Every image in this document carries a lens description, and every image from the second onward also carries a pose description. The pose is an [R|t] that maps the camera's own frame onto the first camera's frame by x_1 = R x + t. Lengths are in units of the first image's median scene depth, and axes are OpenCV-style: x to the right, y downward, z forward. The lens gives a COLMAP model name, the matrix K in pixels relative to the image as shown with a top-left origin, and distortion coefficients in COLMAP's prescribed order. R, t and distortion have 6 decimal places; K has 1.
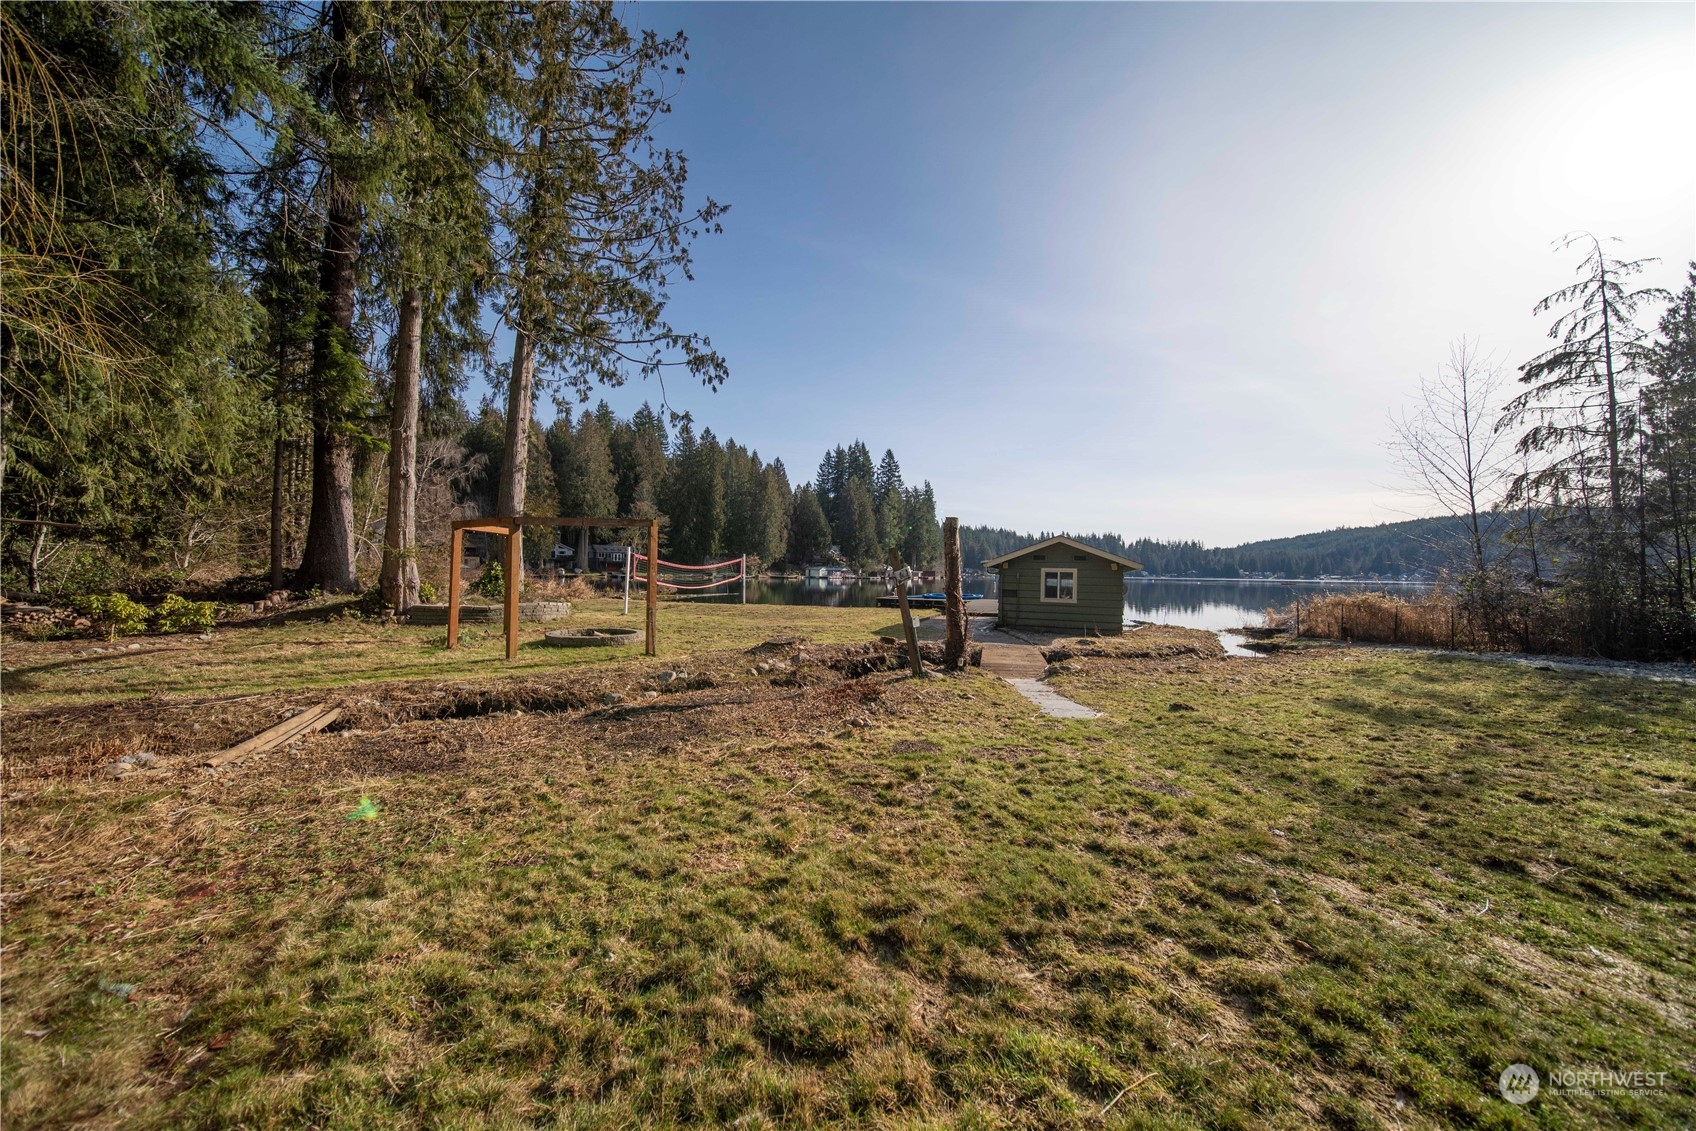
lens RADIAL K [[583.4, 0, 843.8], [0, 583.4, 565.8], [0, 0, 1]] dist [0.003372, -0.000689]
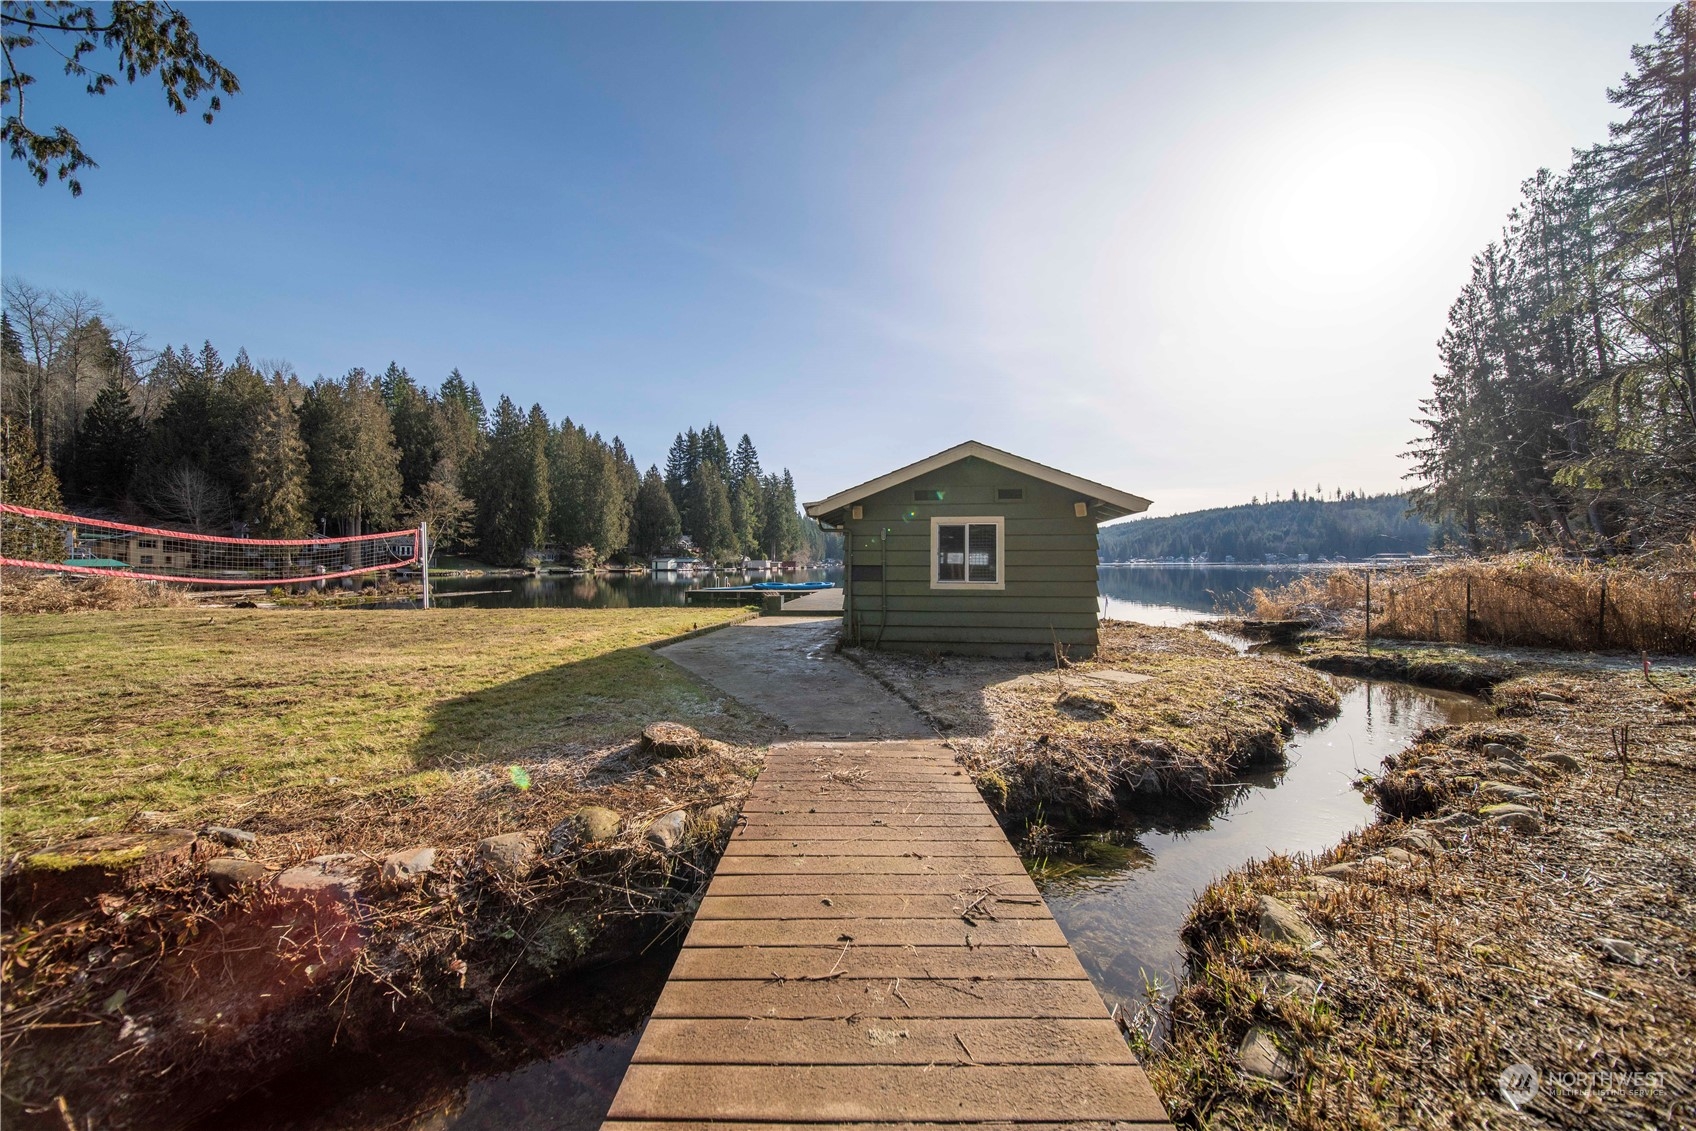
lens RADIAL K [[583.4, 0, 839.0], [0, 583.4, 565.1], [0, 0, 1]] dist [0.003372, -0.000689]
pose [[0.974865, -0.020960, 0.221808, 0.011997], [0.018129, 0.999726, 0.014792, 0.002483], [-0.222058, -0.010399, 0.974978, 0.041291]]
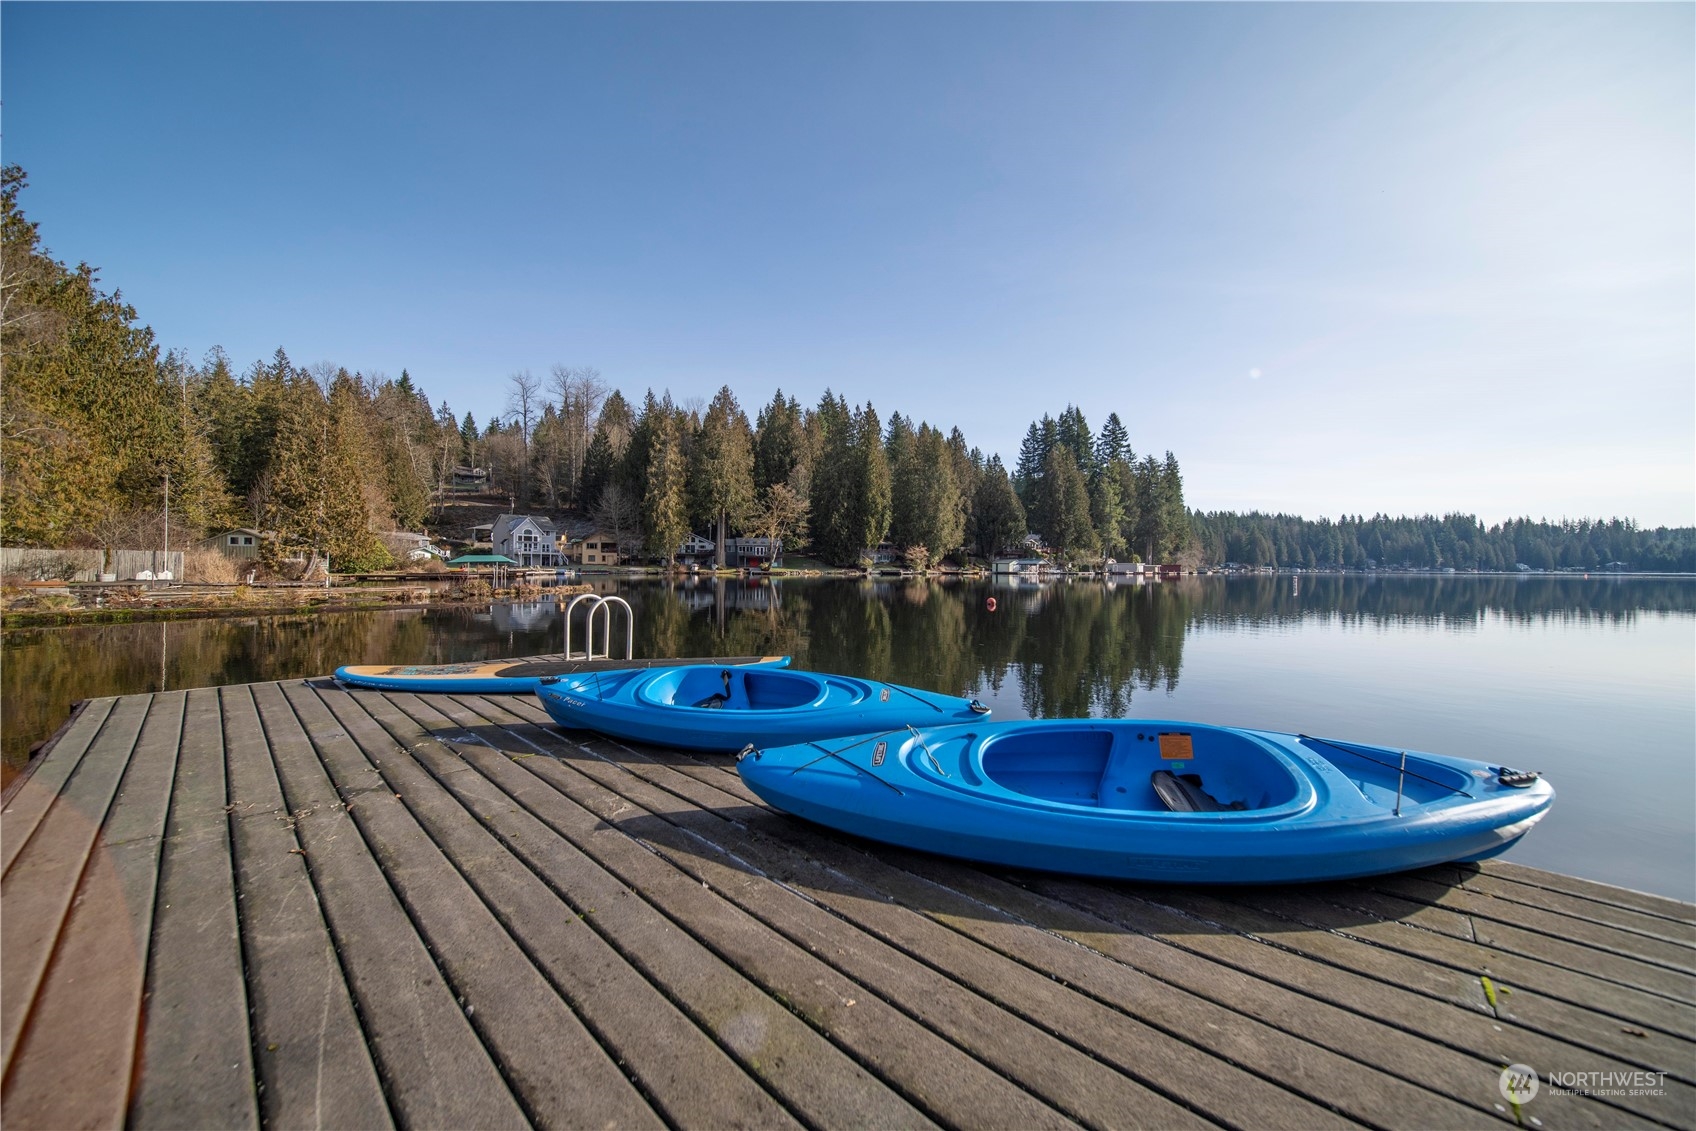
lens RADIAL K [[583.4, 0, 850.1], [0, 583.4, 560.8], [0, 0, 1]] dist [0.003372, -0.000689]
pose [[0.932094, -0.015818, -0.361870, 0.031318], [0.013189, 0.999866, -0.009734, 0.005844], [0.361975, 0.004301, 0.932178, 0.139813]]
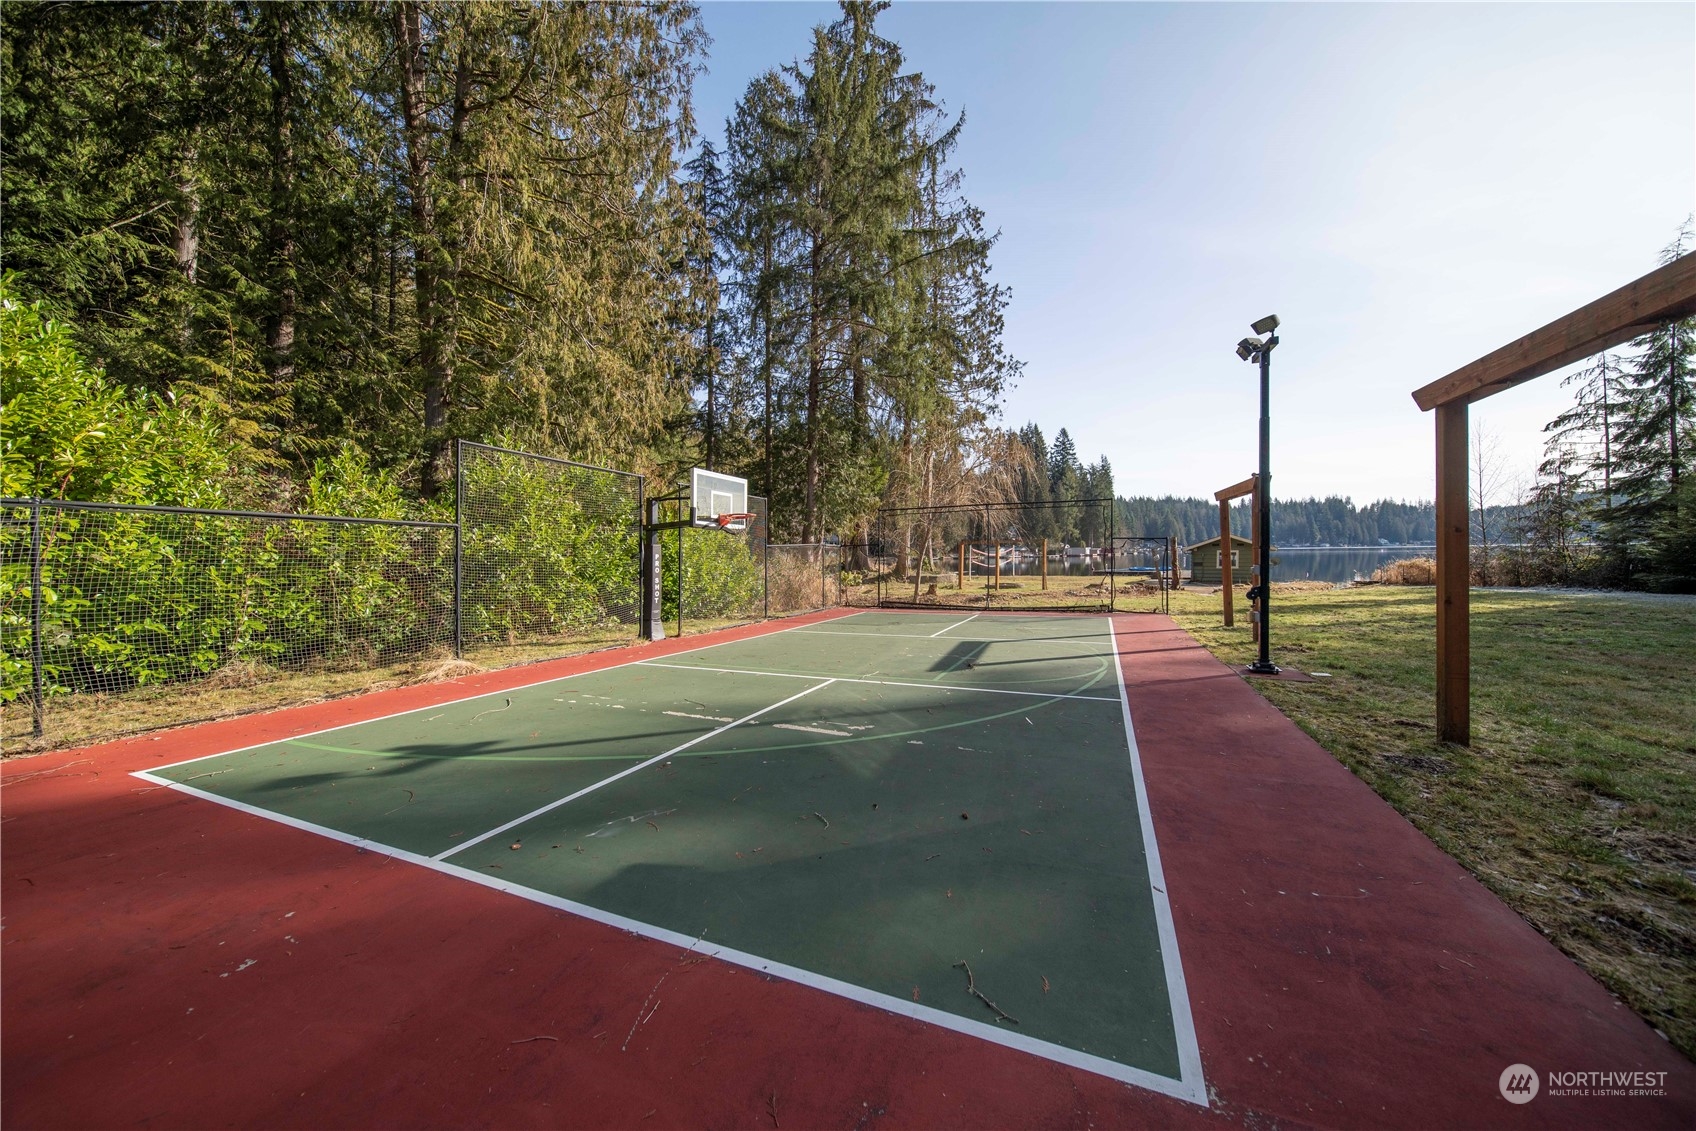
lens RADIAL K [[583.4, 0, 842.8], [0, 583.4, 561.1], [0, 0, 1]] dist [0.003372, -0.000689]
pose [[0.962407, -0.024230, -0.270527, -0.020471], [0.030832, 0.999321, 0.020184, -0.002633], [0.269854, -0.027766, 0.962501, -0.073354]]
